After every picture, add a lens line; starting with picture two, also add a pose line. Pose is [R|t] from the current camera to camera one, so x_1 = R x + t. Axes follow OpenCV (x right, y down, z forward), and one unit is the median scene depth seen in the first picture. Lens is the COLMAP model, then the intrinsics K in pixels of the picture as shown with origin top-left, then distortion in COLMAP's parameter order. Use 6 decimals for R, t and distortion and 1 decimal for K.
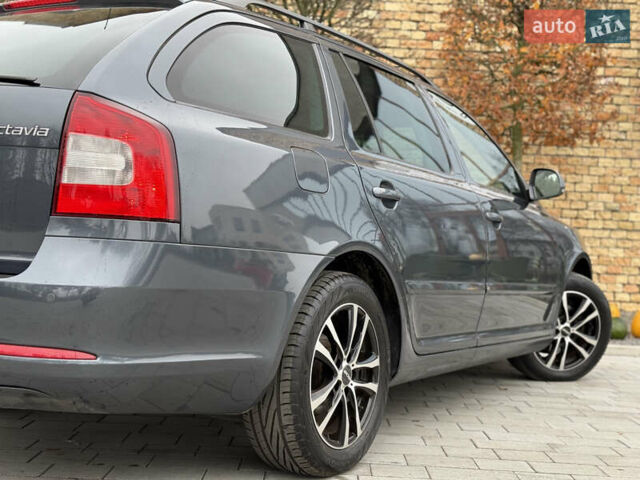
lens RADIAL K [[892.4, 0, 320.8], [0, 892.4, 242.0], [0, 0, 1]] dist [0.123445, 0.000000]
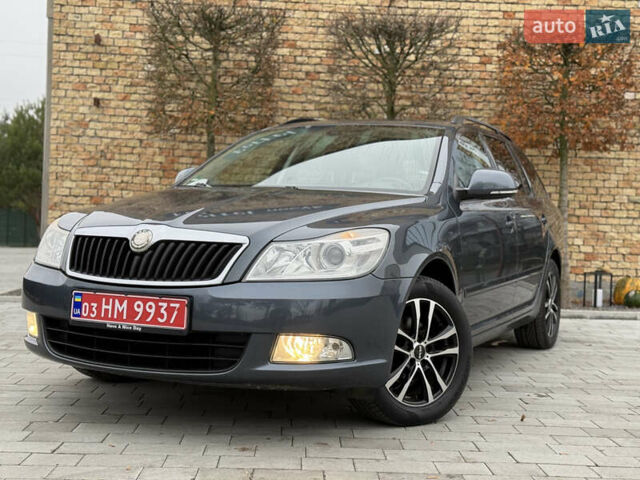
lens RADIAL K [[894.8, 0, 319.1], [0, 894.8, 239.4], [0, 0, 1]] dist [0.125381, 0.000000]
pose [[0.999453, -0.015796, 0.029044, -0.138998], [0.015016, 0.999526, 0.026878, -0.024271], [-0.029455, -0.026427, 0.999217, -0.212163]]
